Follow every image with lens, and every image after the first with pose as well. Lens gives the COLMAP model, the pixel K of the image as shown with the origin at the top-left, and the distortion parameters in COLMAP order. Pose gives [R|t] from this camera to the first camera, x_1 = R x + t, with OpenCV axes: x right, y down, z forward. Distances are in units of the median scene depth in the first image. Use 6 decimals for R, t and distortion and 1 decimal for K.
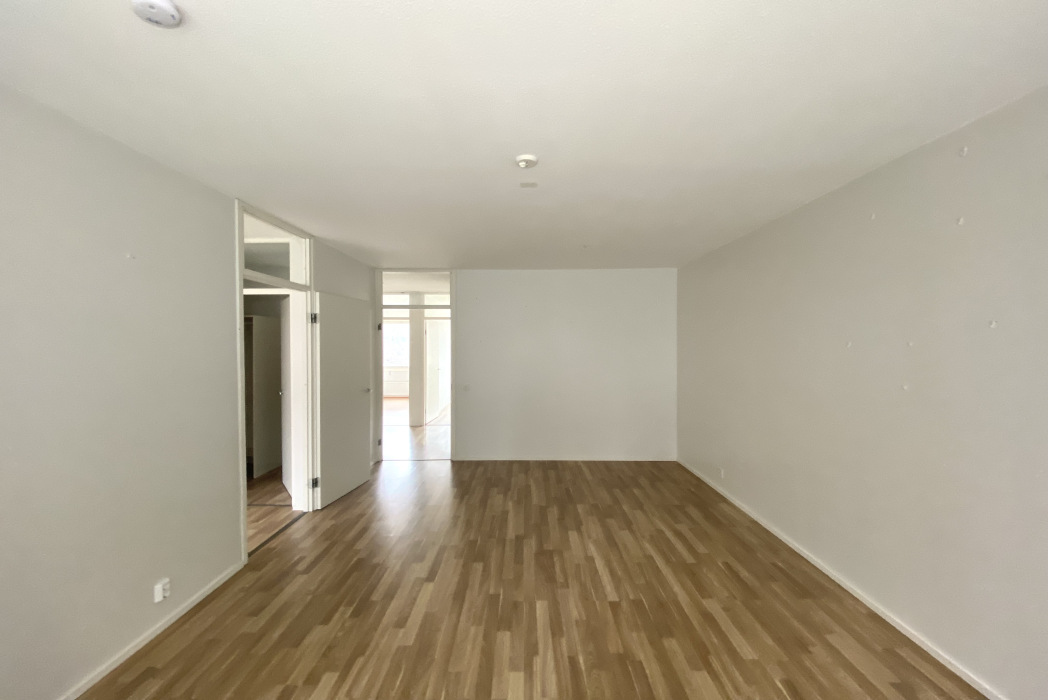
lens RADIAL K [[431.6, 0, 521.9], [0, 431.6, 352.3], [0, 0, 1]] dist [0.001558, -0.011772]
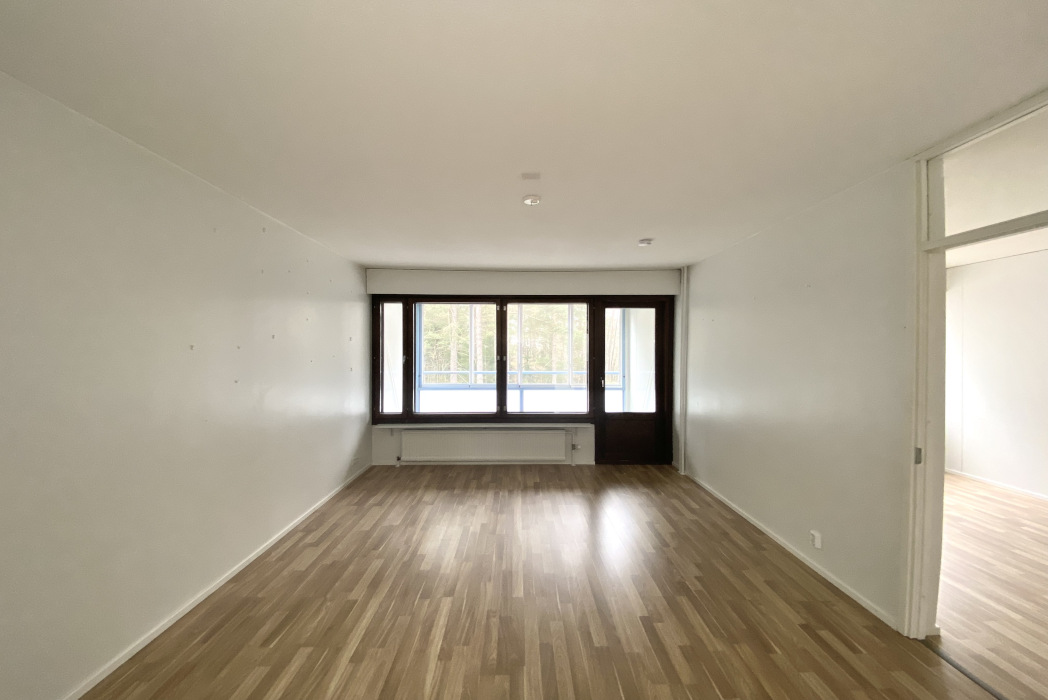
lens RADIAL K [[427.1, 0, 522.6], [0, 427.1, 359.4], [0, 0, 1]] dist [0.024701, -0.023501]
pose [[-0.999822, 0.000970, -0.018866, 0.051644], [0.000278, 0.999328, 0.036651, -0.025247], [0.018889, 0.036639, -0.999150, 1.921986]]
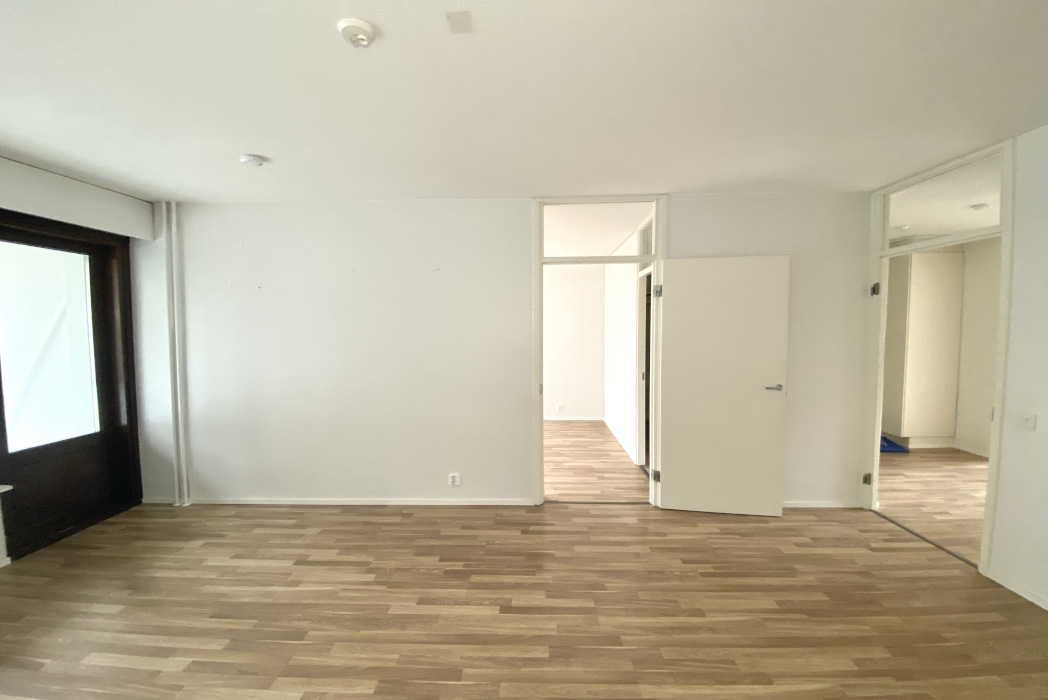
lens RADIAL K [[427.1, 0, 522.6], [0, 427.1, 359.4], [0, 0, 1]] dist [0.024701, -0.023501]
pose [[-0.020115, 0.076550, -0.996863, 0.588208], [-0.011368, 0.996983, 0.076789, -0.008901], [0.999733, 0.012877, -0.019184, 1.090482]]
